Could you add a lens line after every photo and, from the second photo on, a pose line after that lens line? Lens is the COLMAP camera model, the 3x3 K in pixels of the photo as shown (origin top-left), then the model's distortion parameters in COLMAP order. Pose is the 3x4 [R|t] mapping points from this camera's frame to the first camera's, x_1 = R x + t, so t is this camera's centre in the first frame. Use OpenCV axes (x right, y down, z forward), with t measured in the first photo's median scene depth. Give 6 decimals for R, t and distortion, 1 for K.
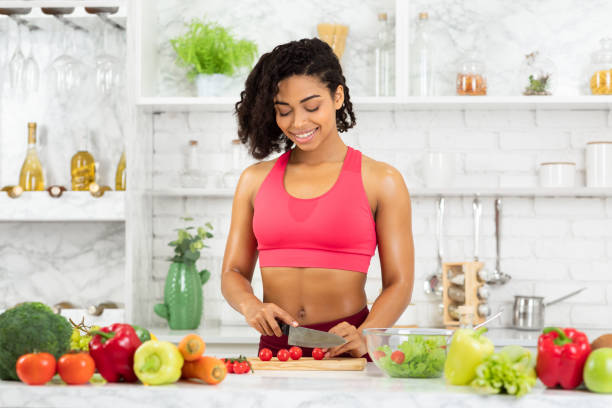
lens RADIAL K [[1465.3, 0, 307.5], [0, 1465.3, 214.9], [0, 0, 1]] dist [0.063068, 0.000000]
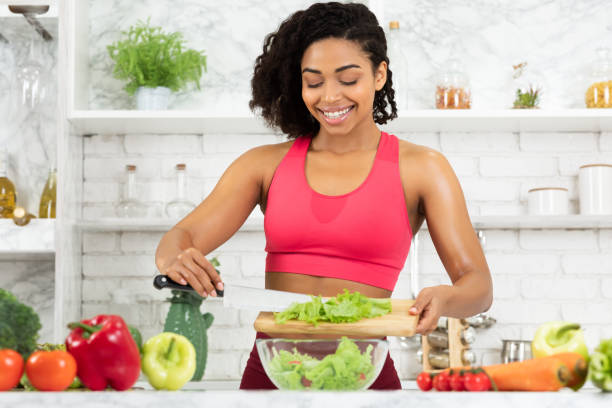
lens RADIAL K [[1465.3, 0, 312.4], [0, 1465.3, 208.4], [0, 0, 1]] dist [0.063068, 0.000000]
pose [[0.995601, 0.002147, 0.093671, -0.053274], [0.005496, 0.996678, -0.081257, 0.046648], [-0.093534, 0.081414, 0.992282, 0.133532]]
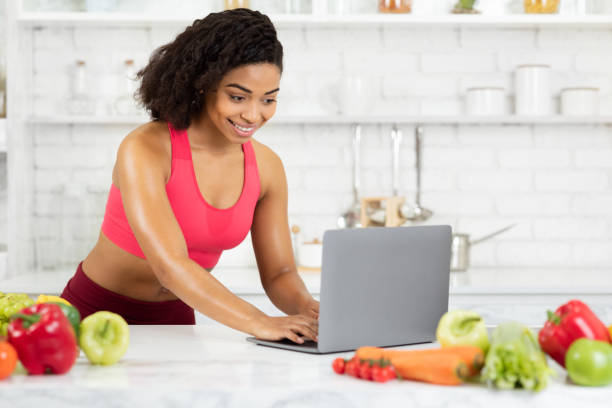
lens RADIAL K [[1465.3, 0, 303.6], [0, 1465.3, 198.0], [0, 0, 1]] dist [0.063068, 0.000000]
pose [[0.993919, -0.005204, 0.109987, -0.042569], [-0.000897, 0.998467, 0.055350, -0.017225], [-0.110107, -0.055112, 0.992391, 0.099635]]
